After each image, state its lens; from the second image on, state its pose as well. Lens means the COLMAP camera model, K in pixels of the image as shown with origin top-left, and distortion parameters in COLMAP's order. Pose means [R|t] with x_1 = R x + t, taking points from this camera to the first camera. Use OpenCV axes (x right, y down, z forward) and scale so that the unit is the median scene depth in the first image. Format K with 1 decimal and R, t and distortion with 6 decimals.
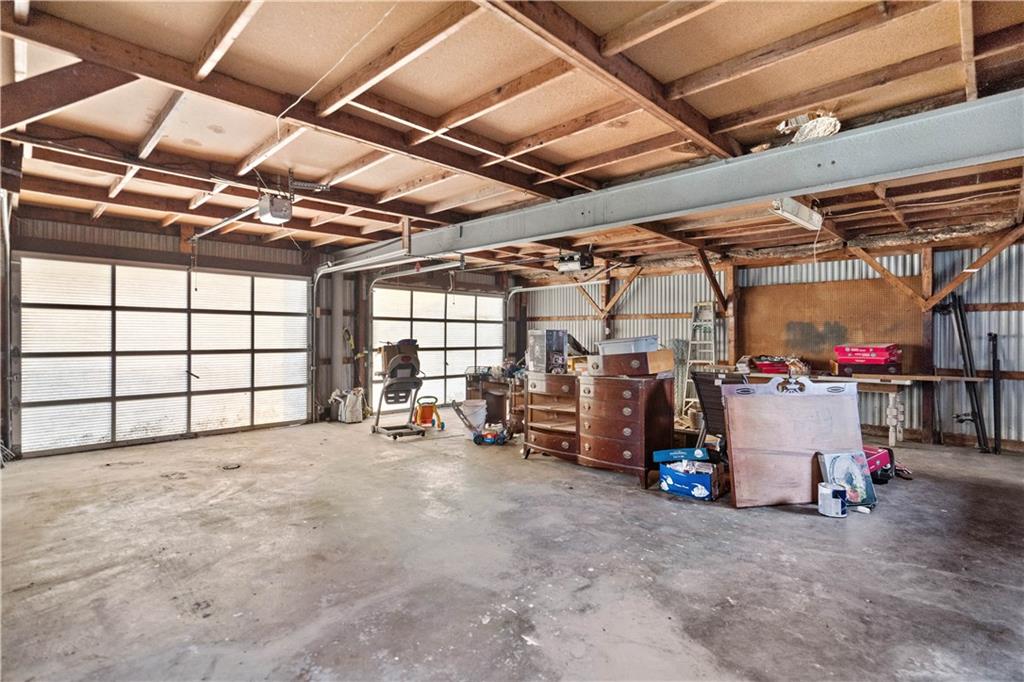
lens RADIAL K [[483.4, 0, 511.4], [0, 483.4, 336.5], [0, 0, 1]] dist [0.002040, 0.000067]
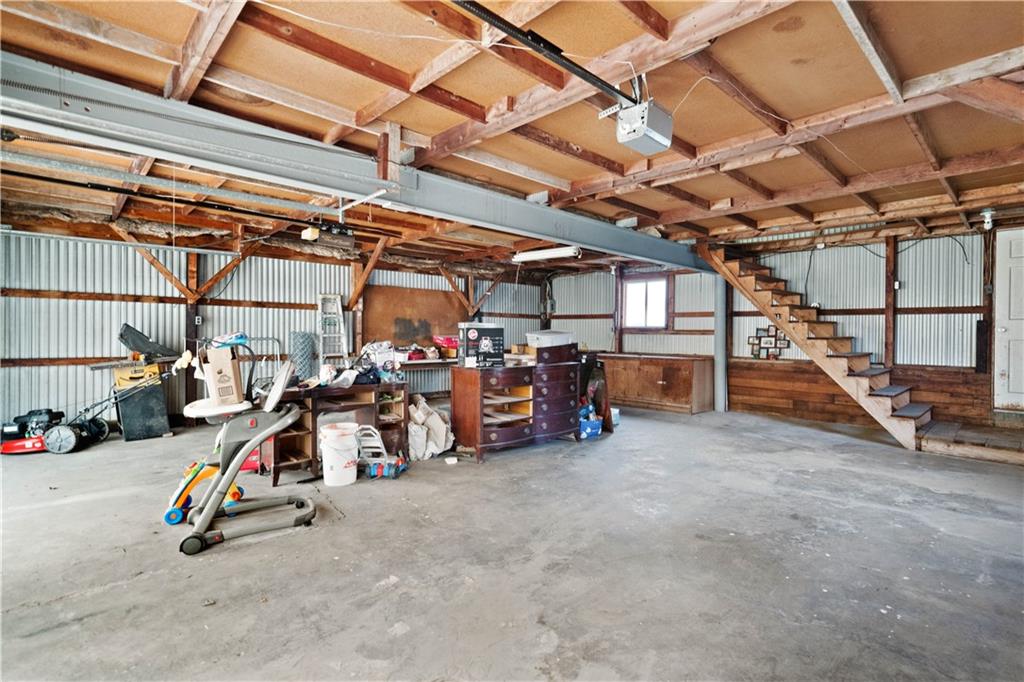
lens RADIAL K [[483.4, 0, 511.3], [0, 483.4, 336.7], [0, 0, 1]] dist [0.002040, 0.000067]
pose [[0.061743, -0.015308, 0.997975, -0.659825], [-0.009943, 0.999823, 0.015951, -0.004842], [-0.998043, -0.010908, 0.061579, 0.654528]]
